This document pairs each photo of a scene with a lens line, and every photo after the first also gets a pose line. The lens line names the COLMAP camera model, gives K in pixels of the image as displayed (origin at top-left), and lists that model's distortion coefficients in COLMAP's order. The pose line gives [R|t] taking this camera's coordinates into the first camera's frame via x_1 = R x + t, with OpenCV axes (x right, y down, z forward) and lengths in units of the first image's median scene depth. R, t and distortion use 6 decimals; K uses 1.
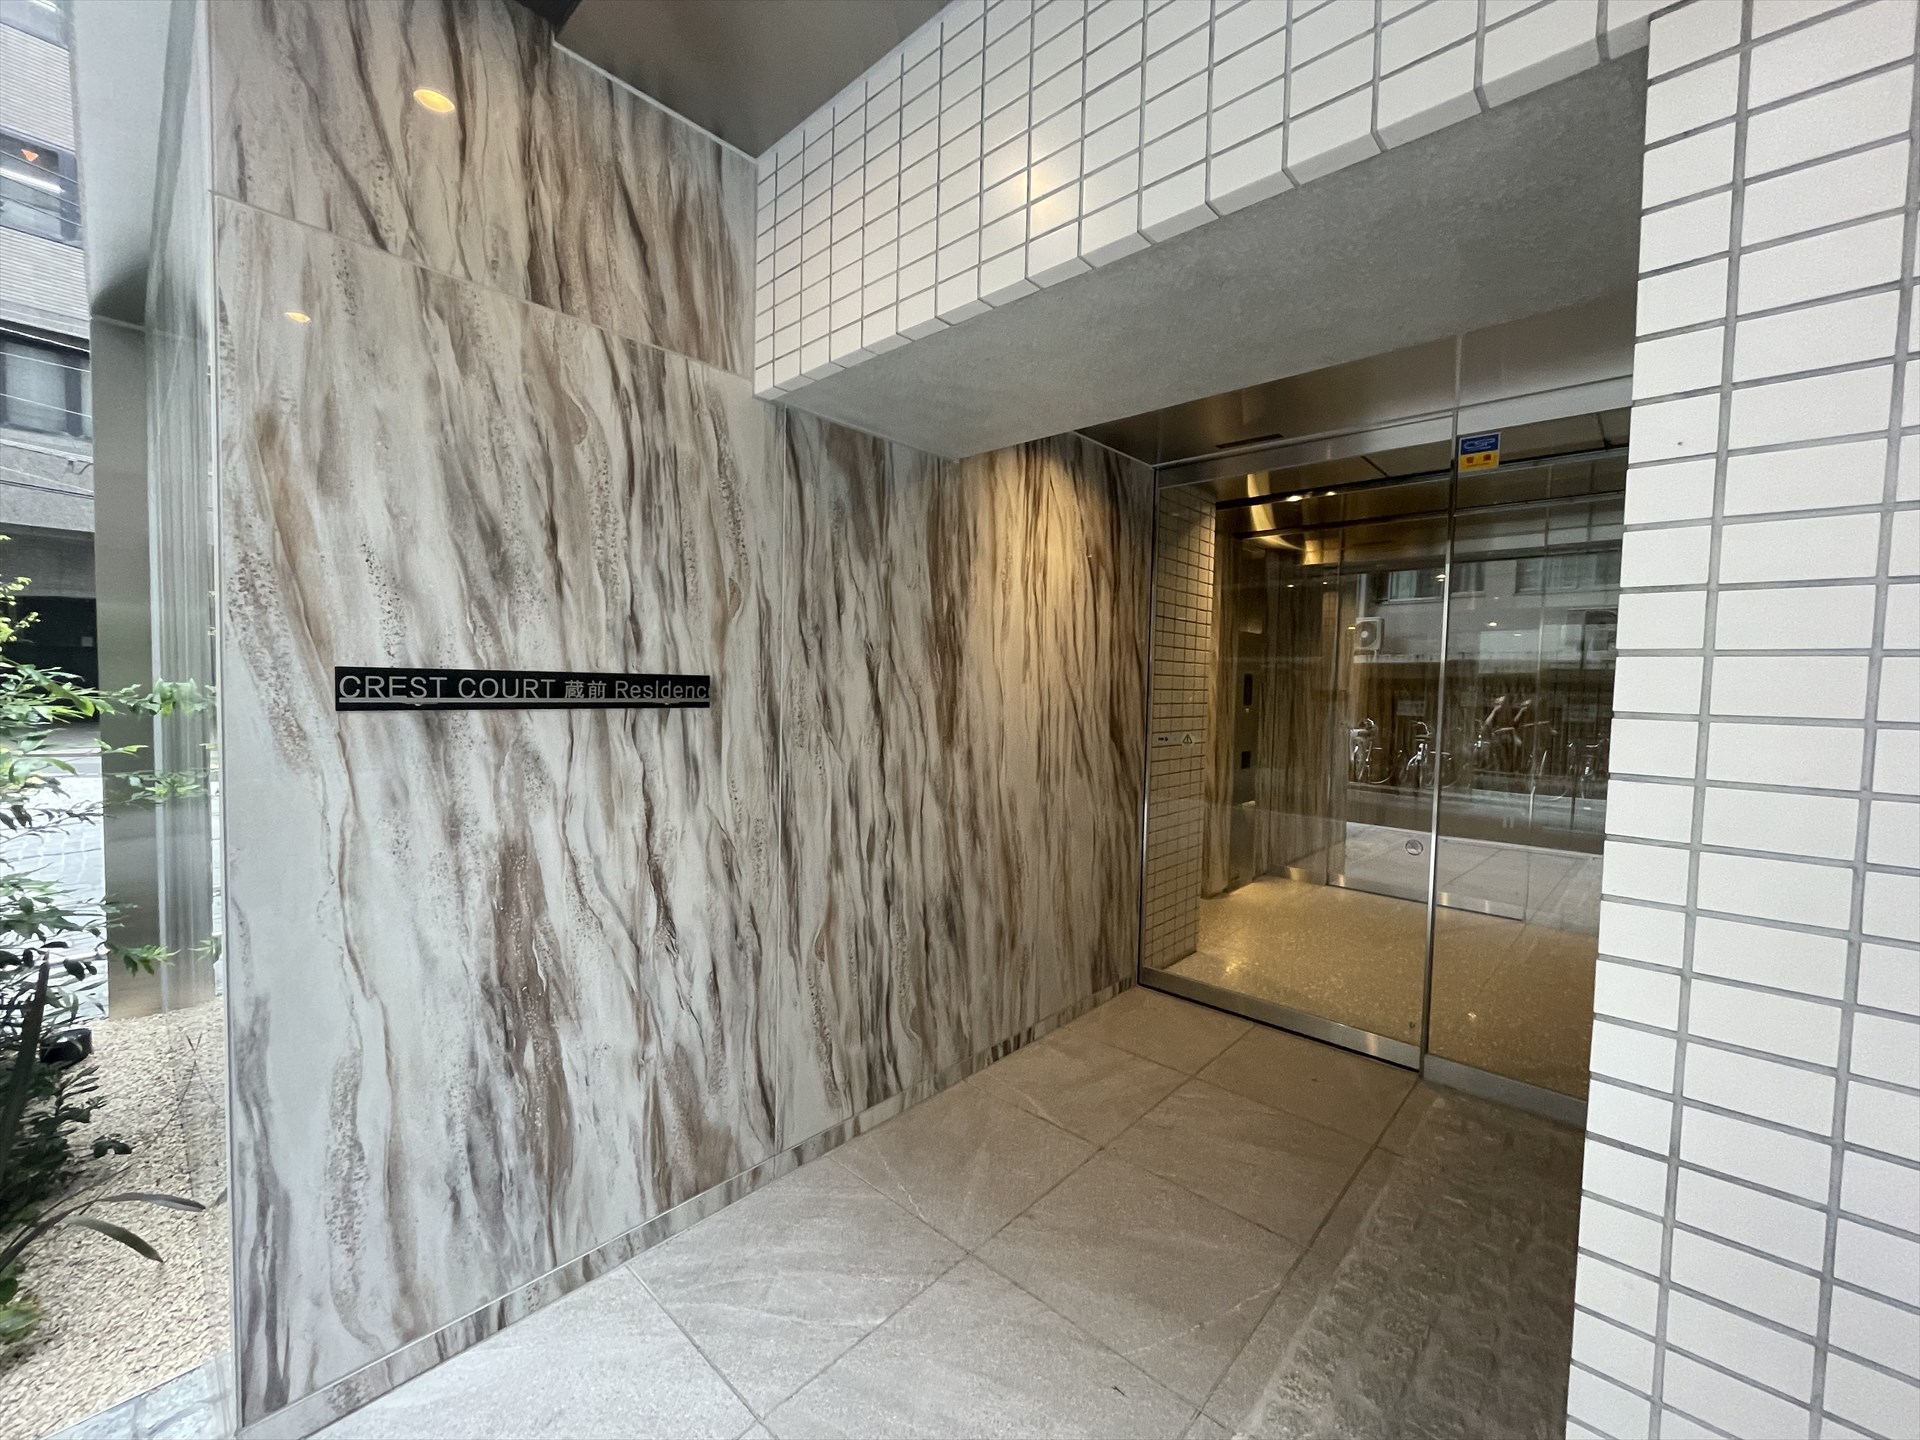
lens RADIAL K [[772.0, 0, 960.0], [0, 772.0, 720.0], [0, 0, 1]] dist [-0.002610, -0.000293]
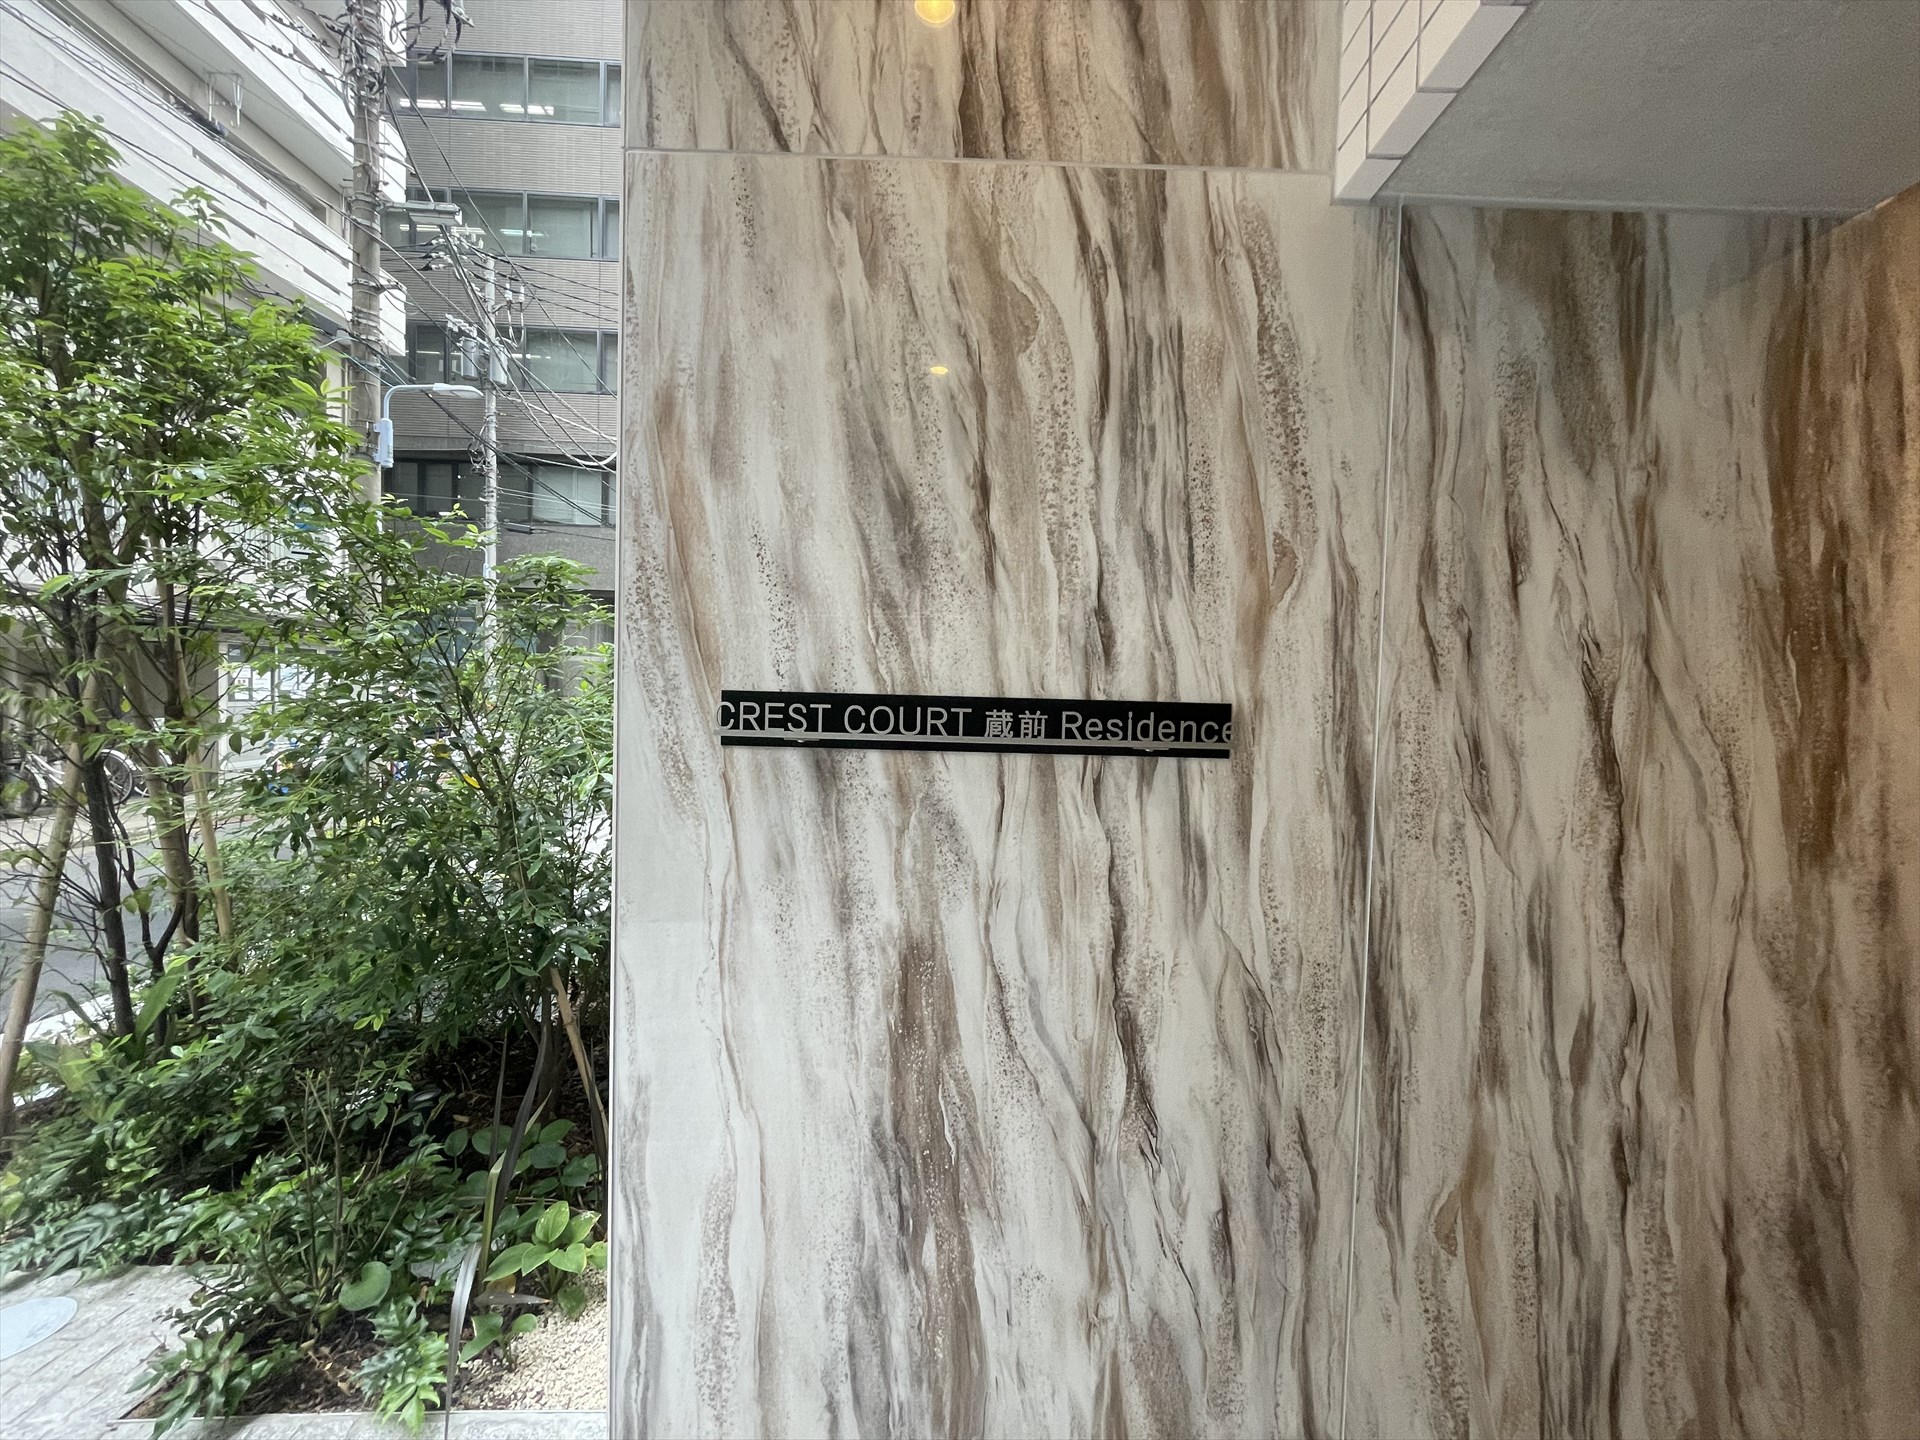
lens RADIAL K [[772.0, 0, 960.0], [0, 772.0, 720.0], [0, 0, 1]] dist [-0.002610, -0.000293]
pose [[0.680281, 0.021175, -0.732645, -0.041942], [-0.046360, 0.998824, -0.014178, -0.031105], [0.731484, 0.043610, 0.680463, 0.514010]]
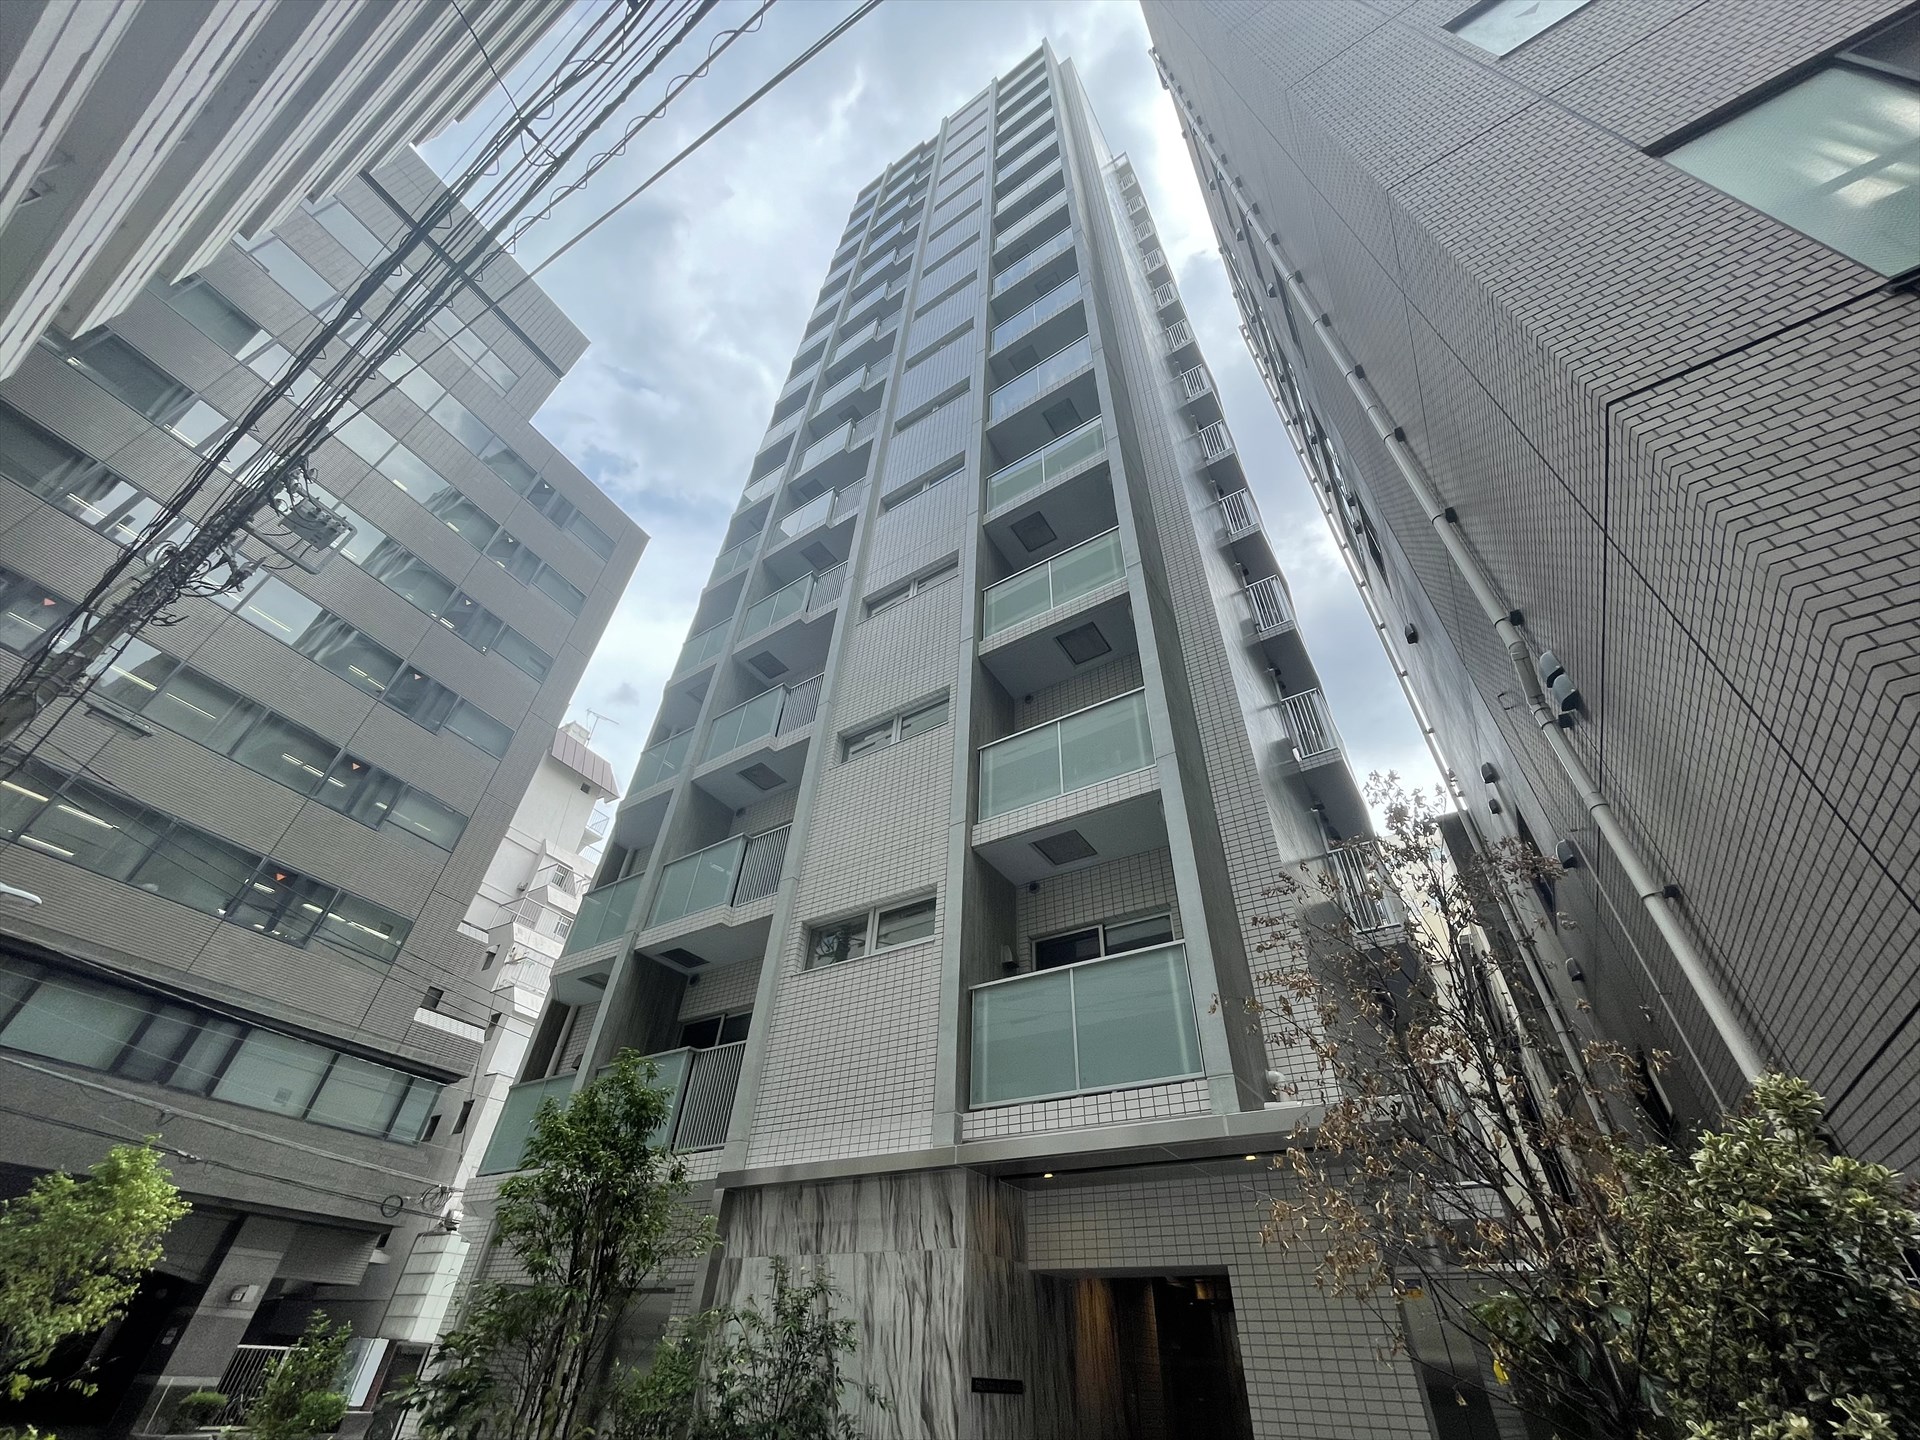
lens RADIAL K [[773.8, 0, 961.0], [0, 773.8, 722.4], [0, 0, 1]] dist [-0.003605, 0.000536]
pose [[0.986981, 0.113973, 0.113485, -1.386790], [-0.005833, 0.730489, -0.682899, 0.151186], [-0.160732, 0.673347, 0.721644, -3.397848]]
